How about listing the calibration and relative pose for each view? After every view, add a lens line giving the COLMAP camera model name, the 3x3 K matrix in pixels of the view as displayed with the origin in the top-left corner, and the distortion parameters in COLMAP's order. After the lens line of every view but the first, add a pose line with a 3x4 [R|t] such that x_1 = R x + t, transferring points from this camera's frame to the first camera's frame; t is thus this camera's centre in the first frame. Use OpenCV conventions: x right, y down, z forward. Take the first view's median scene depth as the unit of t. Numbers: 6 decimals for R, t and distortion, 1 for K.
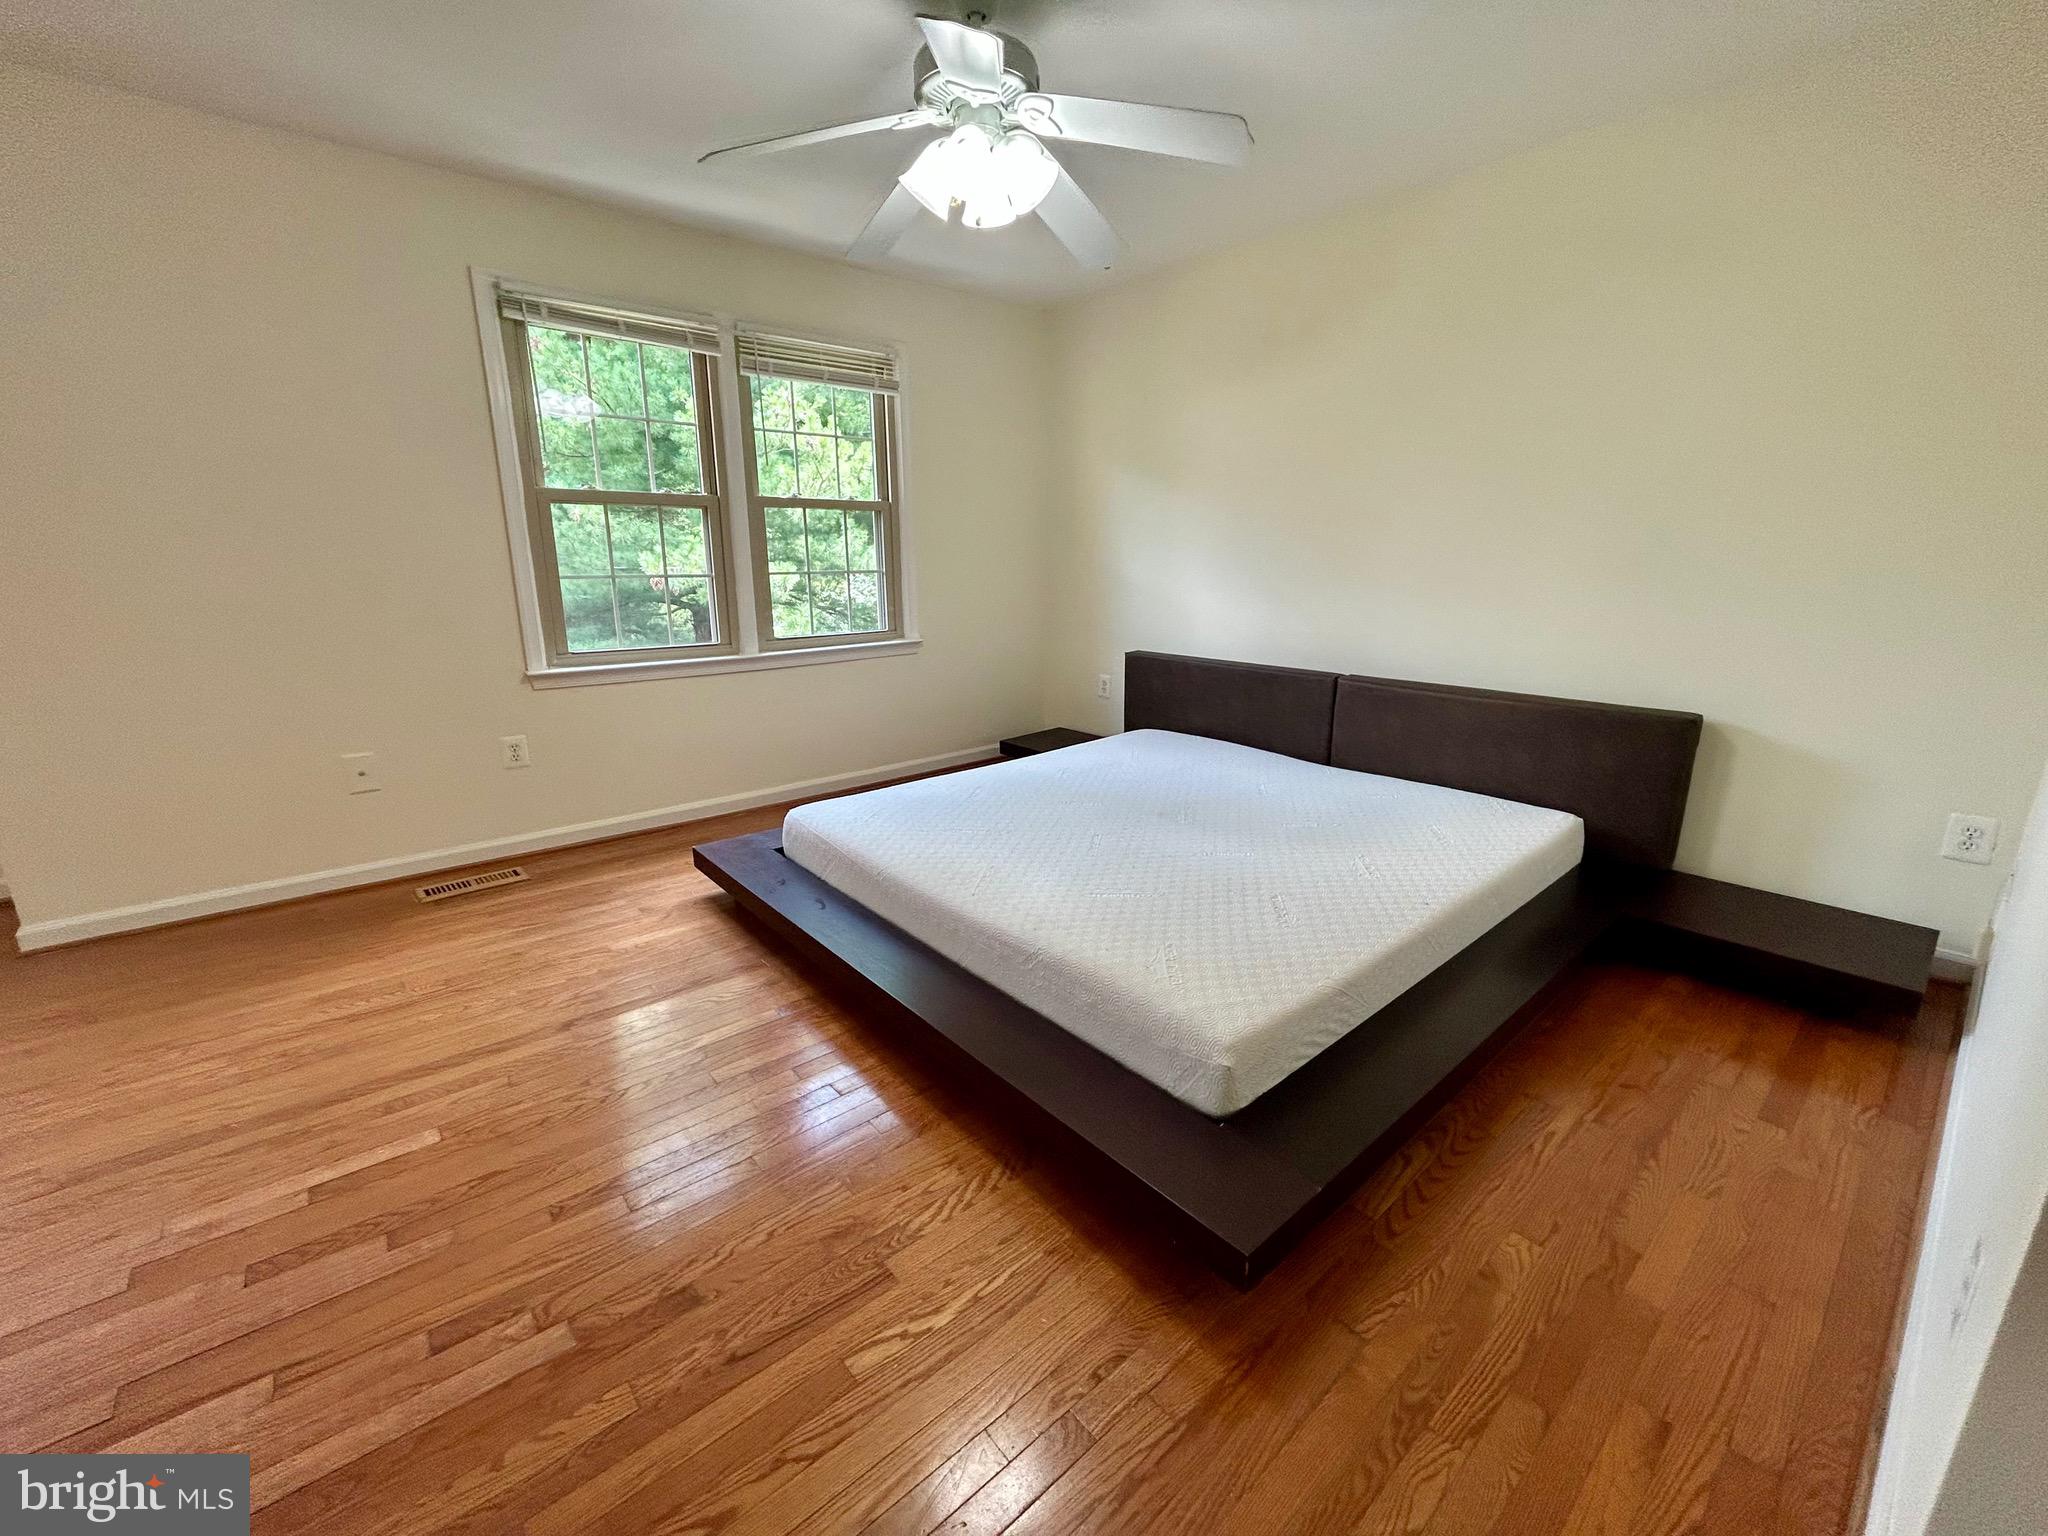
lens RADIAL K [[828.0, 0, 1015.6], [0, 828.0, 763.0], [0, 0, 1]] dist [-0.003409, 0.001346]
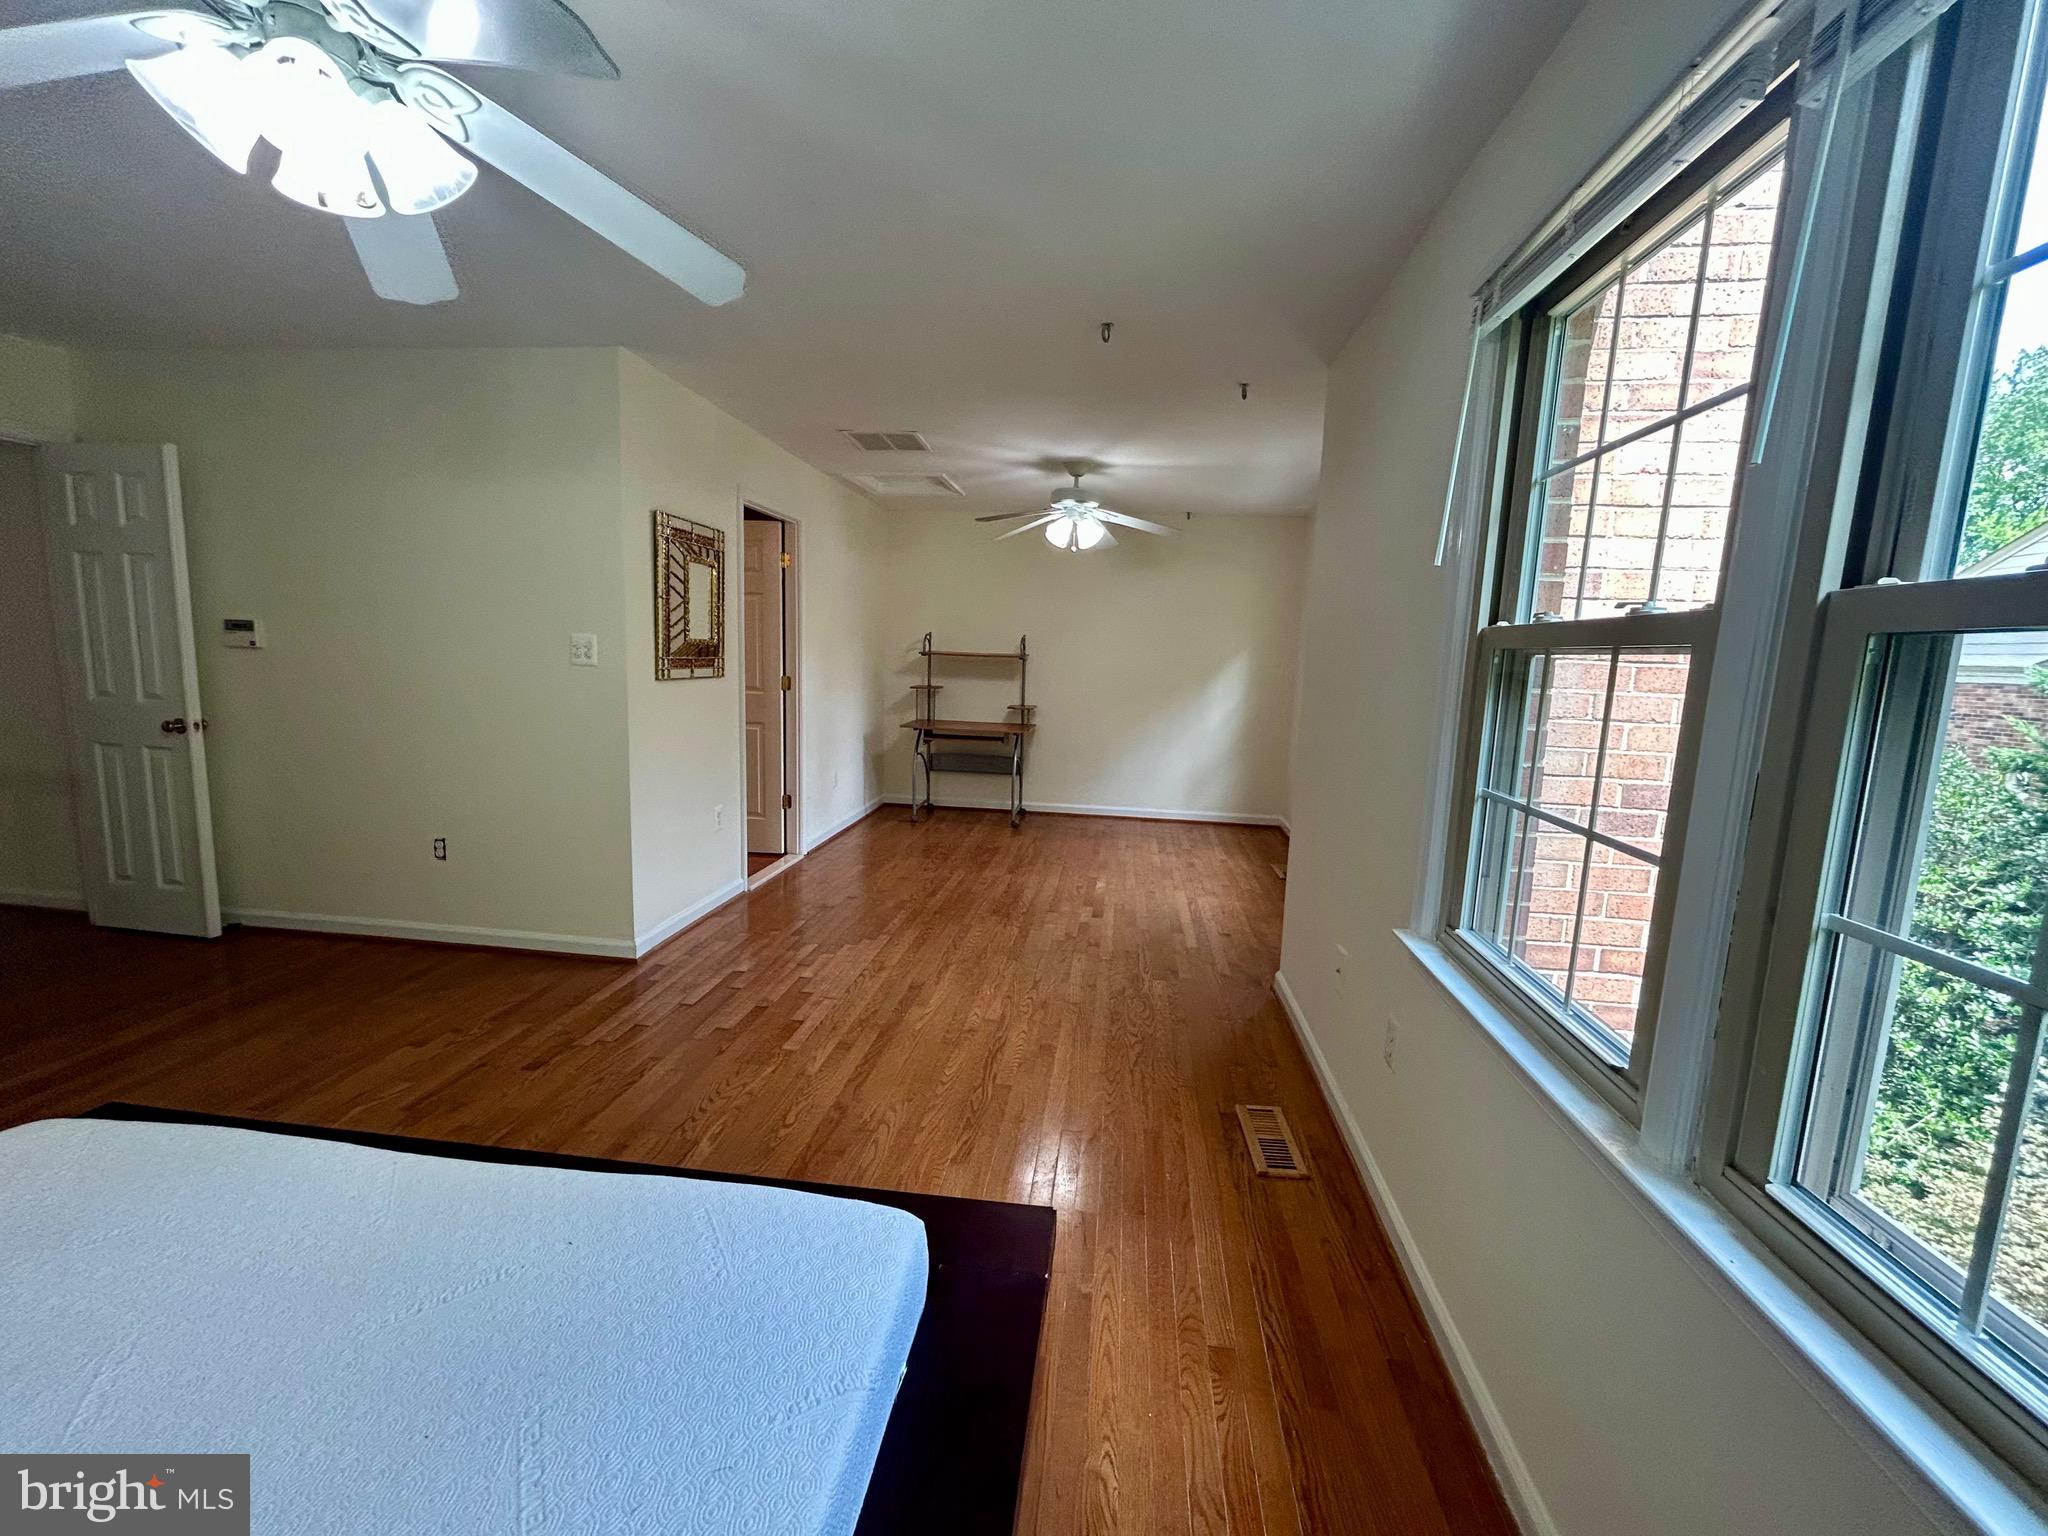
lens RADIAL K [[828.0, 0, 1023.7], [0, 828.0, 768.3], [0, 0, 1]] dist [-0.003409, 0.001346]
pose [[-0.724968, 0.068970, -0.685320, 0.017480], [-0.207142, 0.927082, 0.312426, -0.343403], [0.656897, 0.368458, -0.657819, 1.137014]]
